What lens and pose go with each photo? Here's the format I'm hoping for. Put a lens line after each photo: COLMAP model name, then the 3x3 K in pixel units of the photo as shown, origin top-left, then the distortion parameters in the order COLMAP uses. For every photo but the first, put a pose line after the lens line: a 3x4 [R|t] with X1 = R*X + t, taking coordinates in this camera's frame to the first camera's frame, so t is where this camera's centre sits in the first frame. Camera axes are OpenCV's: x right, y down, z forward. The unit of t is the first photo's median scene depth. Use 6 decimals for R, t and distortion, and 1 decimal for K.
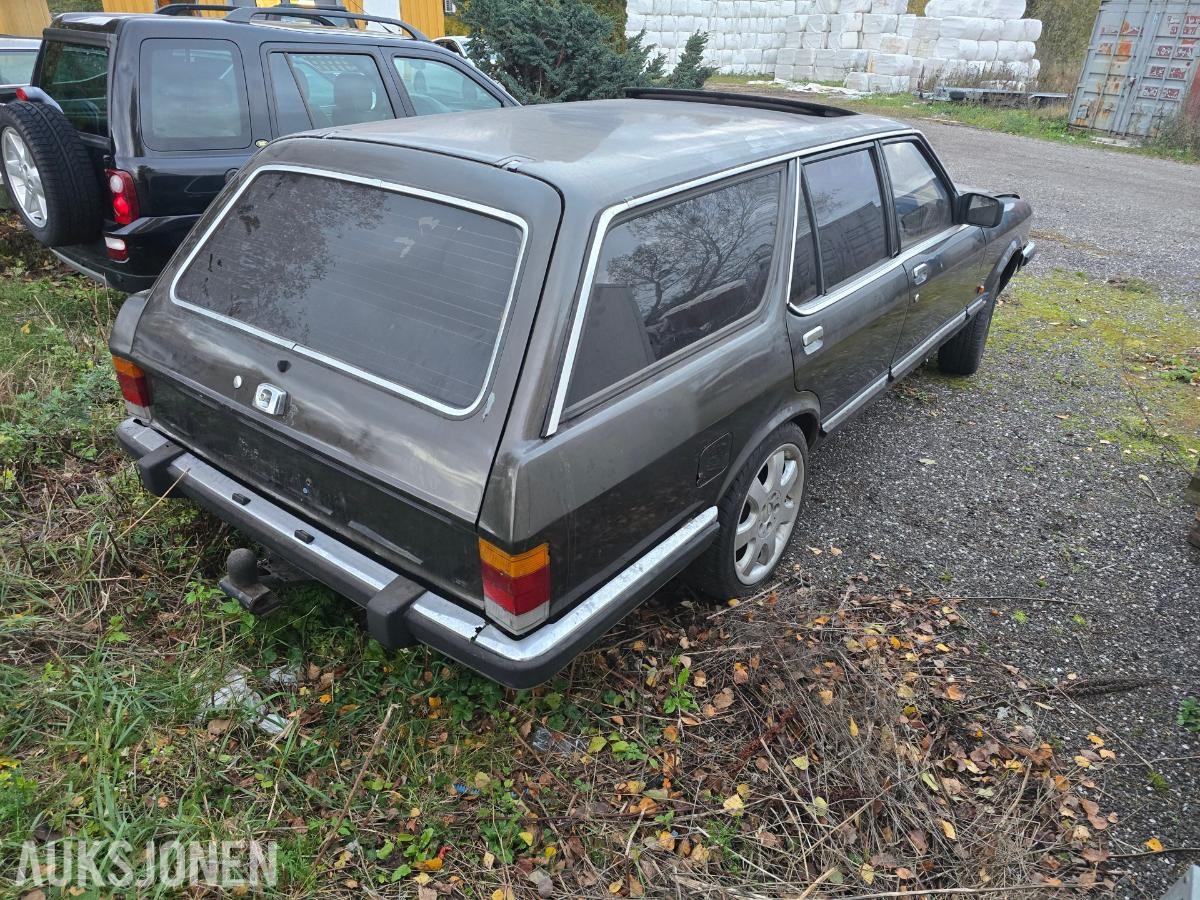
lens RADIAL K [[816.8, 0, 589.8], [0, 816.8, 452.2], [0, 0, 1]] dist [0.037496, -0.026522]
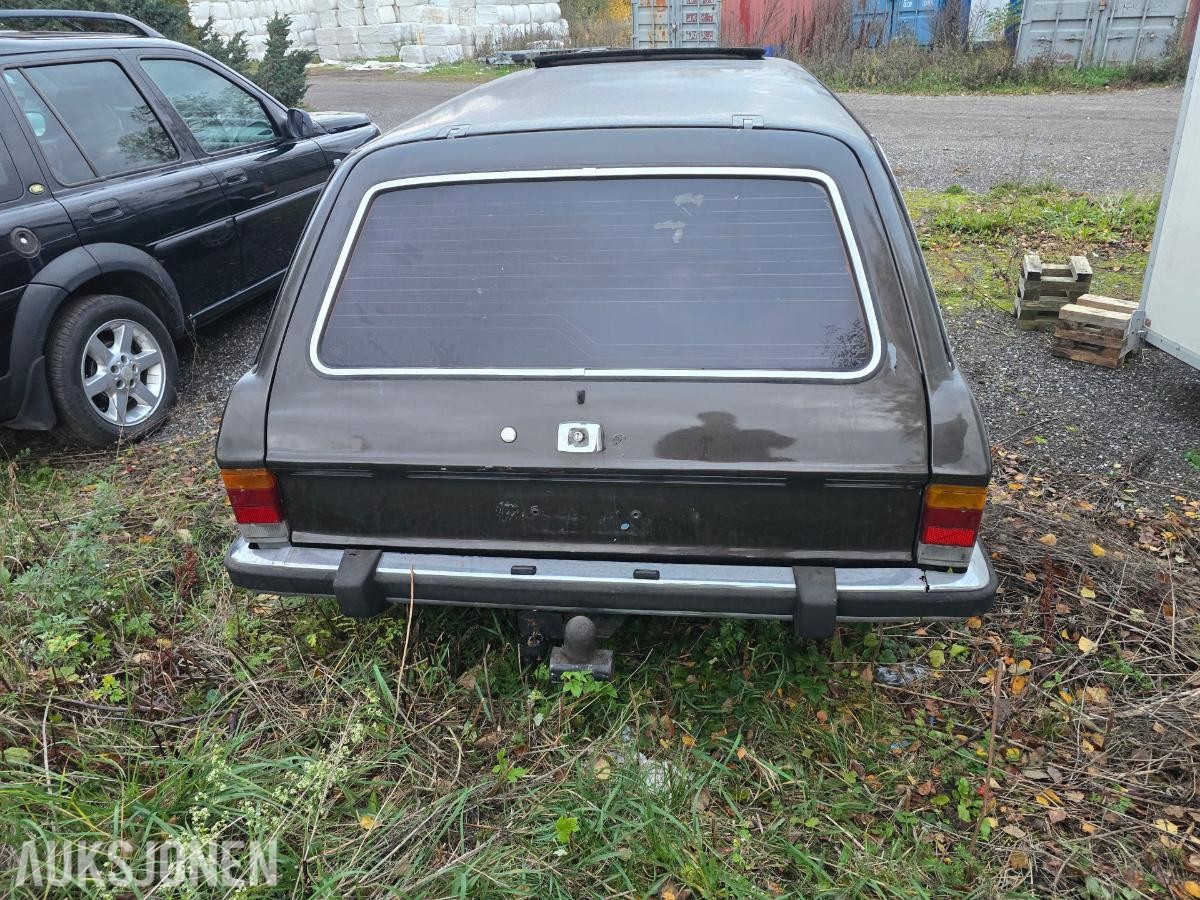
lens RADIAL K [[816.8, 0, 589.8], [0, 816.8, 452.2], [0, 0, 1]] dist [0.037496, -0.026522]
pose [[0.852343, -0.308257, 0.422479, -0.119508], [0.299612, 0.949934, 0.088647, -0.019692], [-0.428654, 0.051022, 0.902027, 0.036097]]
